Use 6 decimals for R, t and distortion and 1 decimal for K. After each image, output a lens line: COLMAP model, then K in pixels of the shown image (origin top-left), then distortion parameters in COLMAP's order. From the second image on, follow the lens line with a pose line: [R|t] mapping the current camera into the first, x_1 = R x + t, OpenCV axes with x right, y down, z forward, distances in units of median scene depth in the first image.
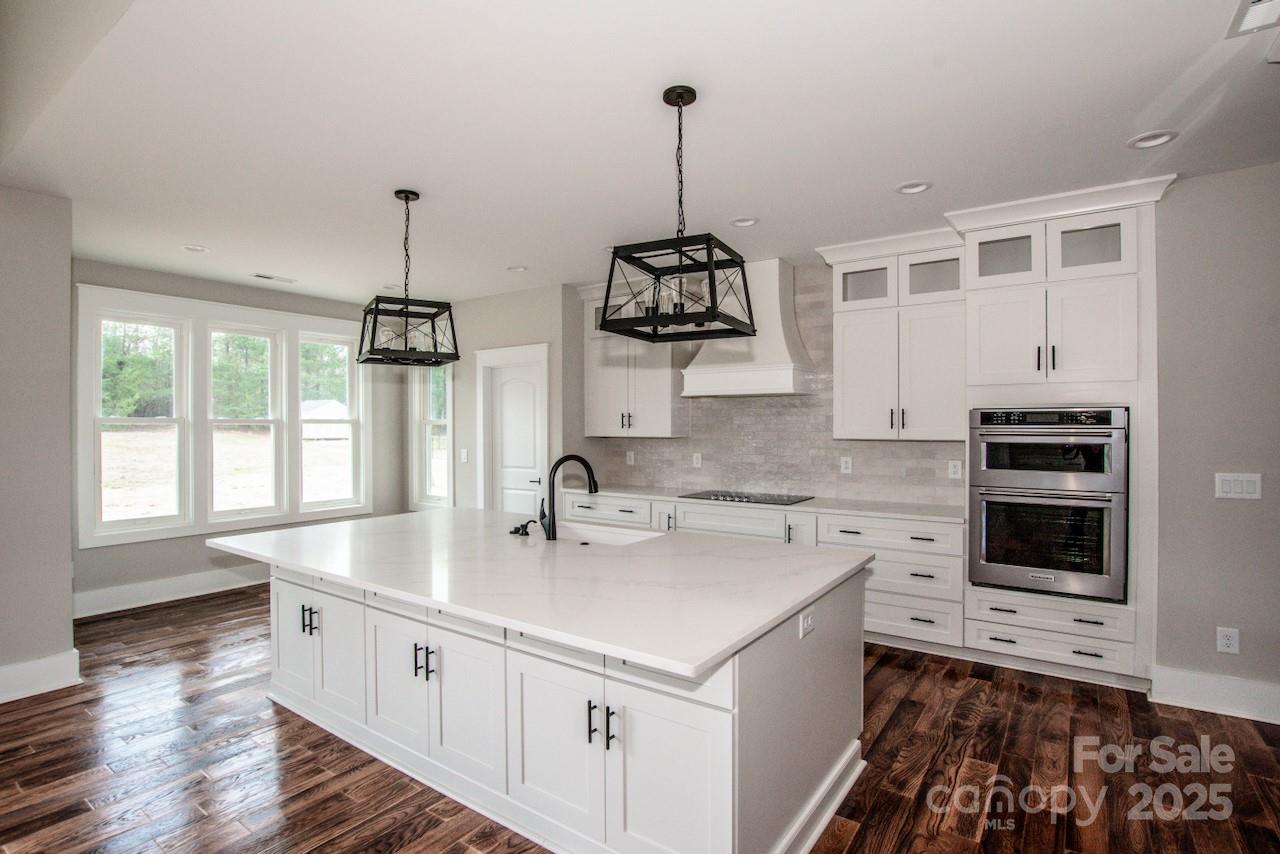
lens RADIAL K [[642.9, 0, 642.3], [0, 642.9, 423.1], [0, 0, 1]] dist [-0.023746, -0.000713]
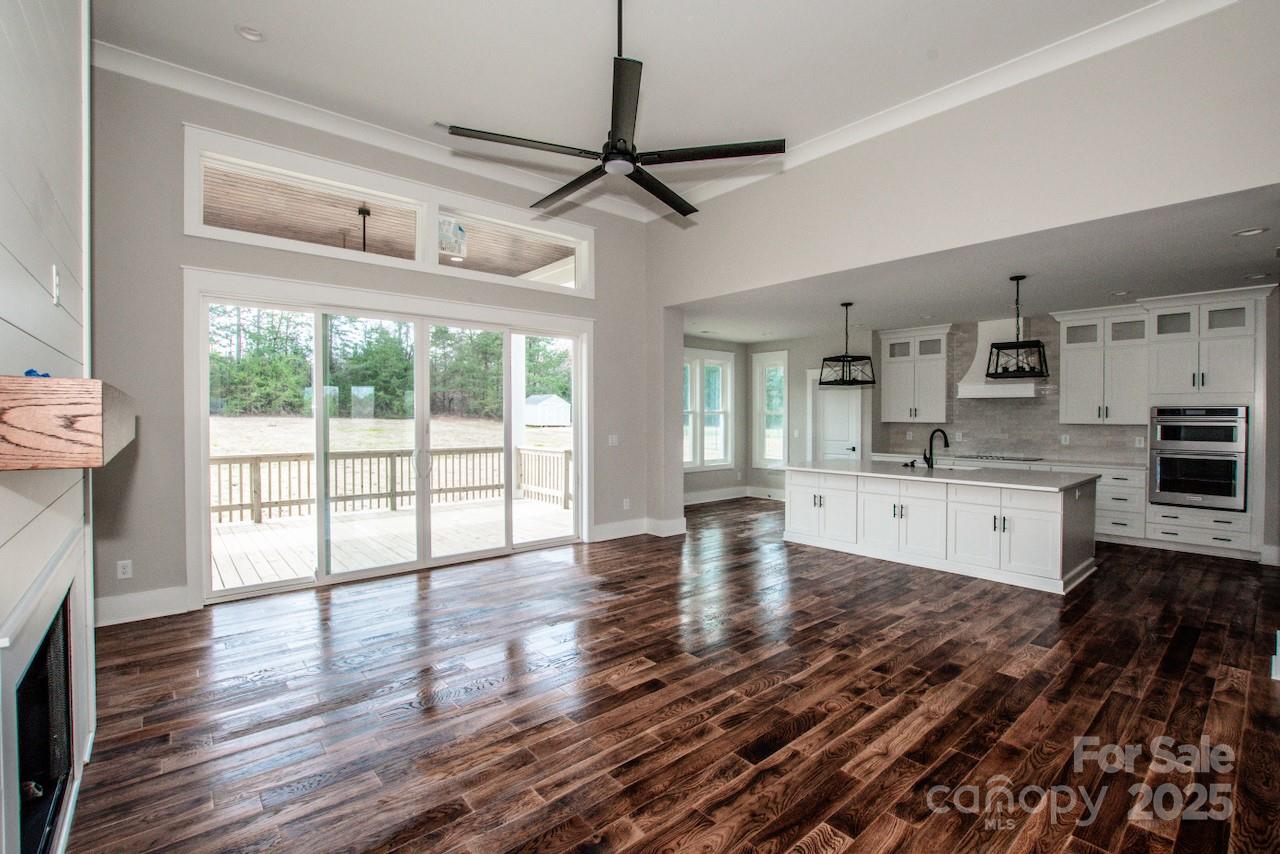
lens RADIAL K [[595.9, 0, 642.1], [0, 595.9, 419.1], [0, 0, 1]] dist [-0.031151, 0.001099]
pose [[0.972417, 0.004284, -0.233208, -0.513323], [-0.002227, 0.999956, 0.009084, 0.000299], [0.233237, -0.008314, 0.972384, -0.956944]]
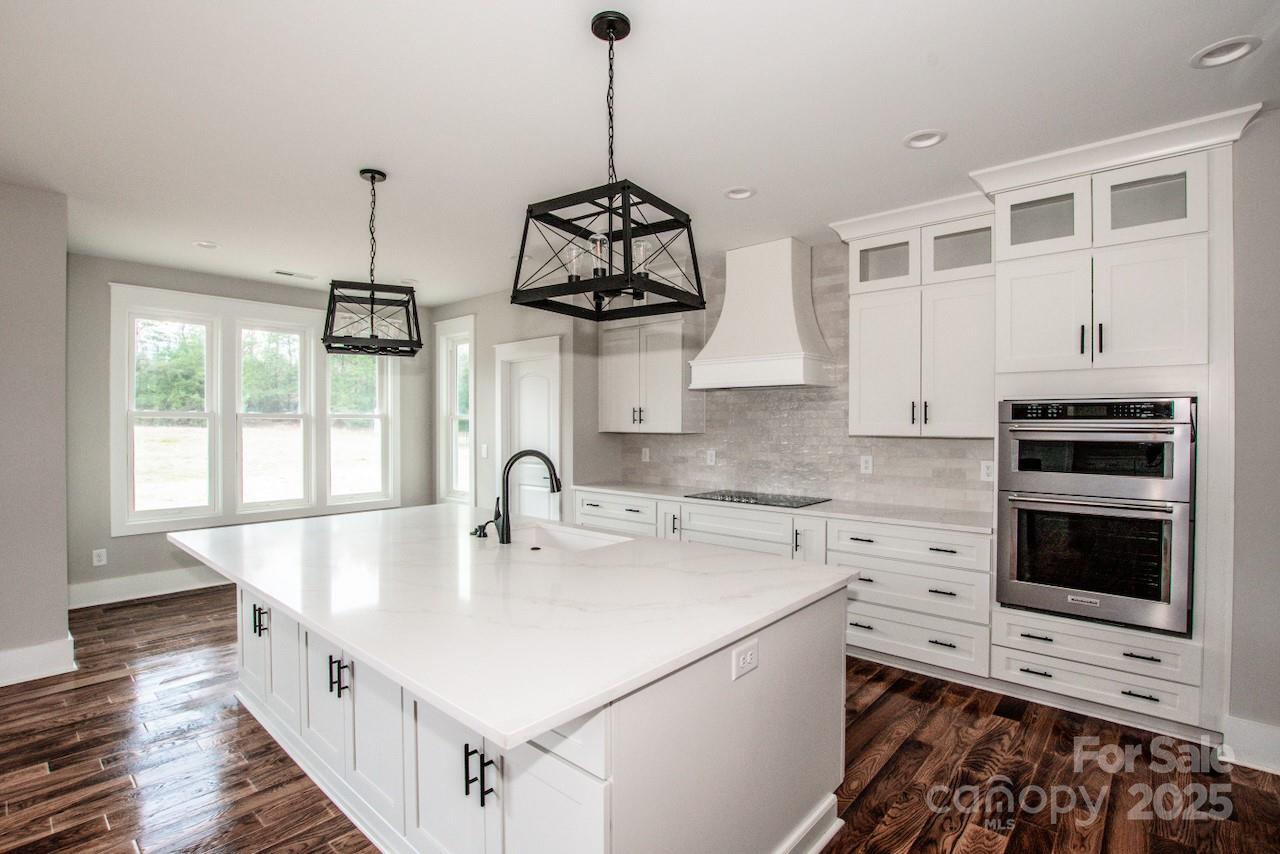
lens RADIAL K [[611.5, 0, 654.5], [0, 611.5, 425.8], [0, 0, 1]] dist [-0.026782, 0.001245]
pose [[0.994243, 0.004020, -0.107077, 0.143607], [-0.003394, 0.999976, 0.006024, 0.008503], [0.107098, -0.005626, 0.994233, 0.146299]]
